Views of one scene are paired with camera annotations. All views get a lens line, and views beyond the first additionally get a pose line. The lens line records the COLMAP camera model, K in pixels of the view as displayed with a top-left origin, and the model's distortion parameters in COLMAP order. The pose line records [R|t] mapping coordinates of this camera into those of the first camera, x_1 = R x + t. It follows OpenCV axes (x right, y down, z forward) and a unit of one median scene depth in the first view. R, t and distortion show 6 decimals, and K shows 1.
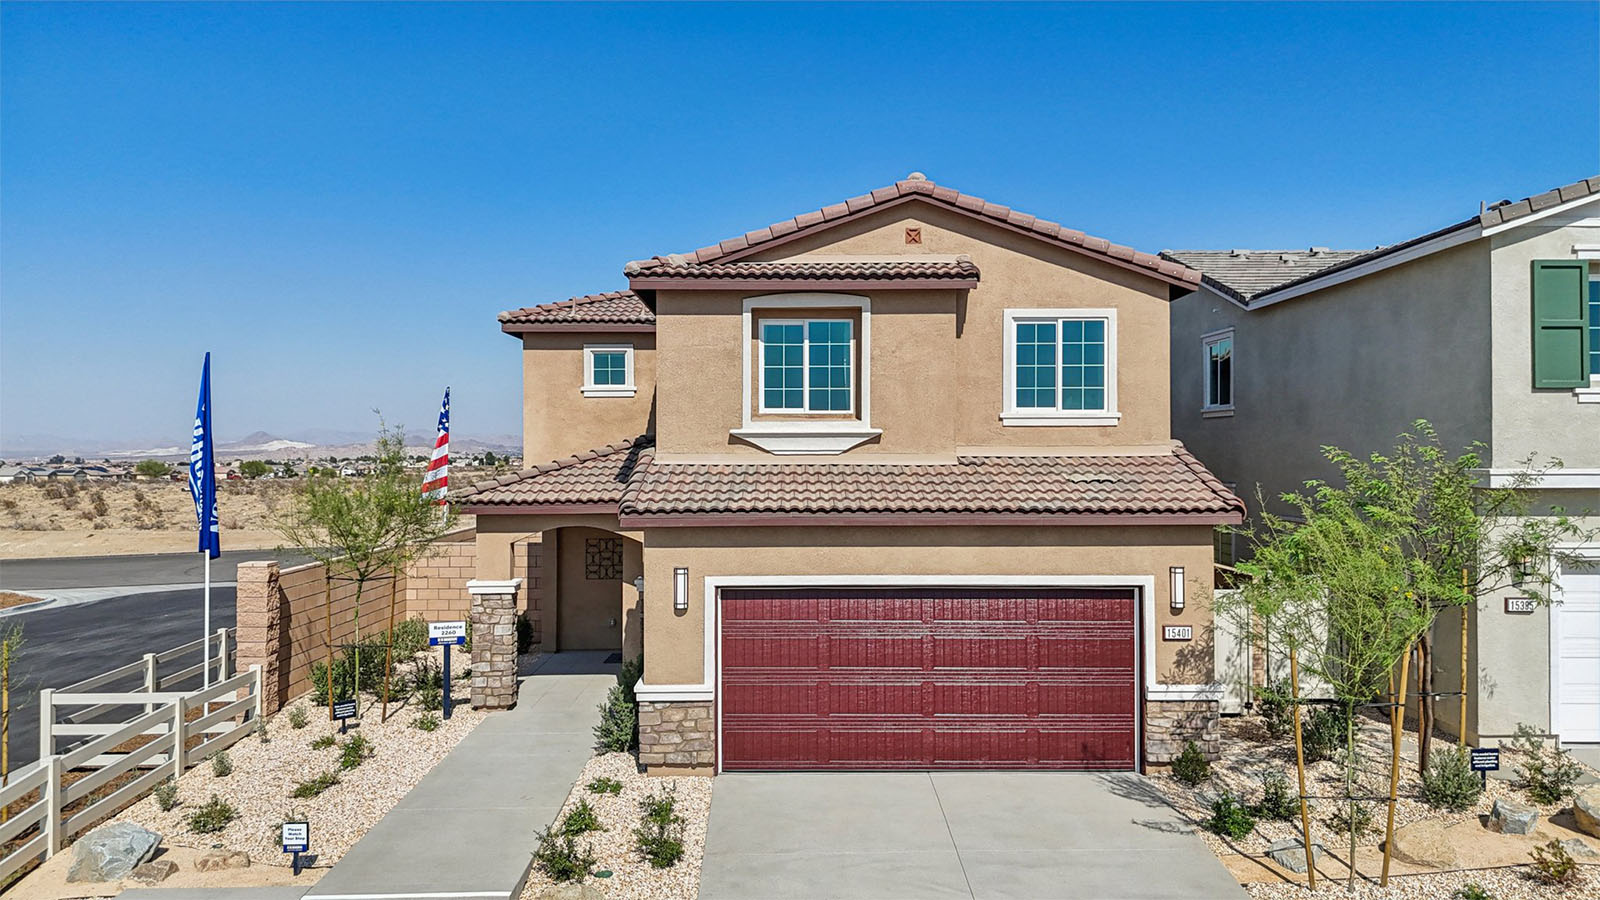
lens RADIAL K [[1187.7, 0, 800.1], [0, 1187.7, 431.7], [0, 0, 1]] dist [0.001250, -0.000713]
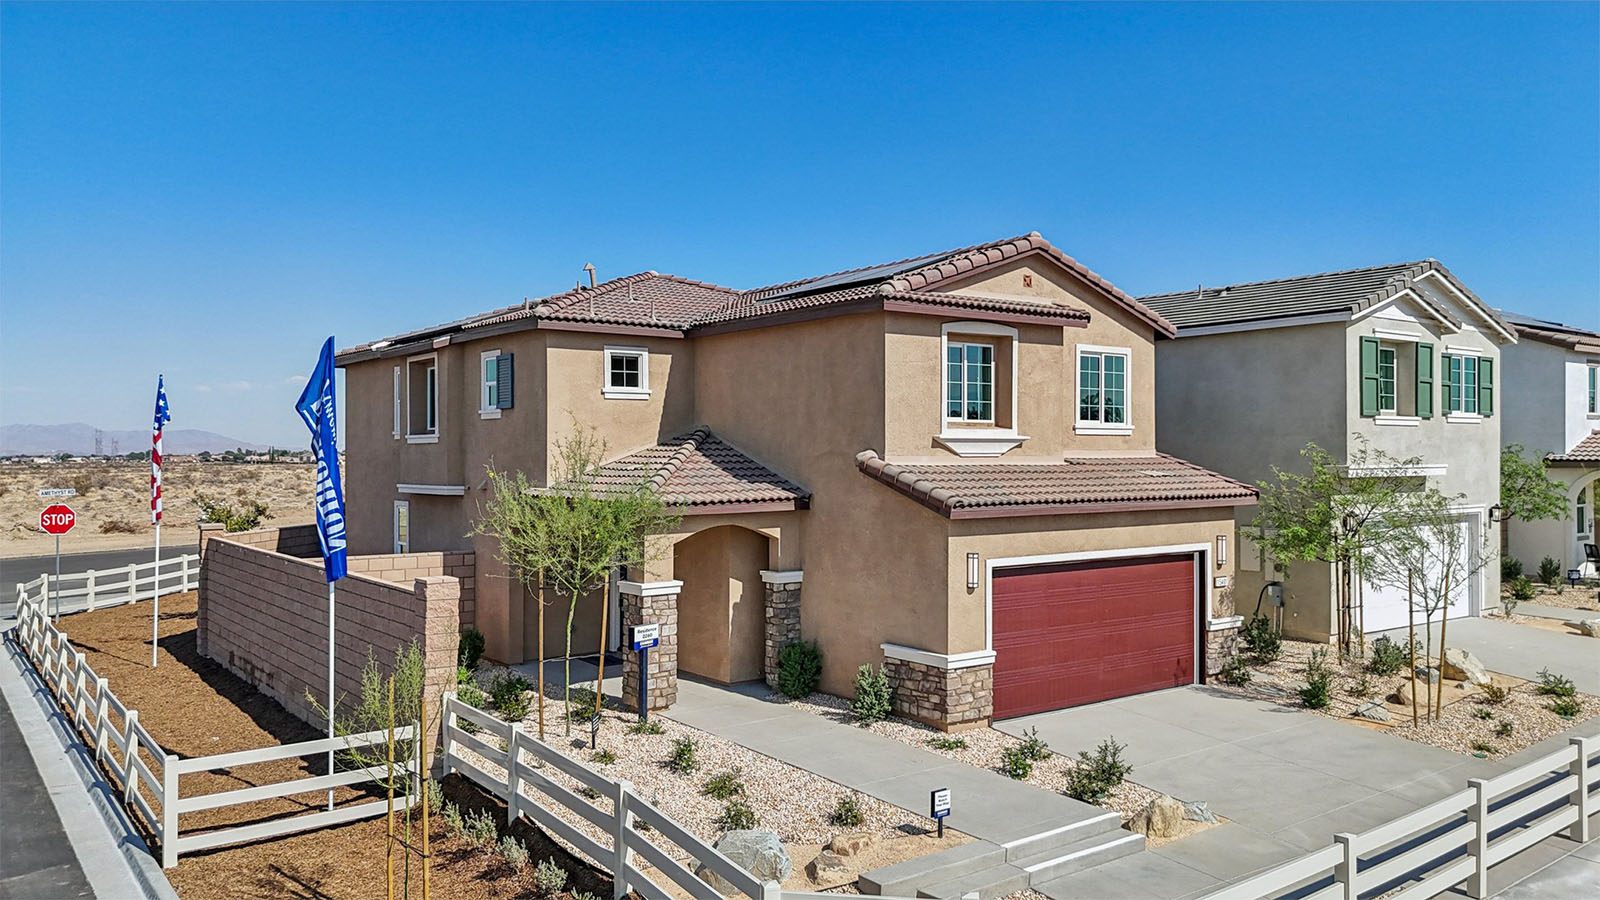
lens RADIAL K [[1157.7, 0, 800.0], [0, 1157.7, 450.0], [0, 0, 1]] dist [0.000798, 0.000377]
pose [[0.810897, 0.004427, 0.585172, -0.810735], [-0.012127, 0.999884, 0.009241, 0.003843], [-0.585063, -0.014590, 0.810856, 0.154162]]
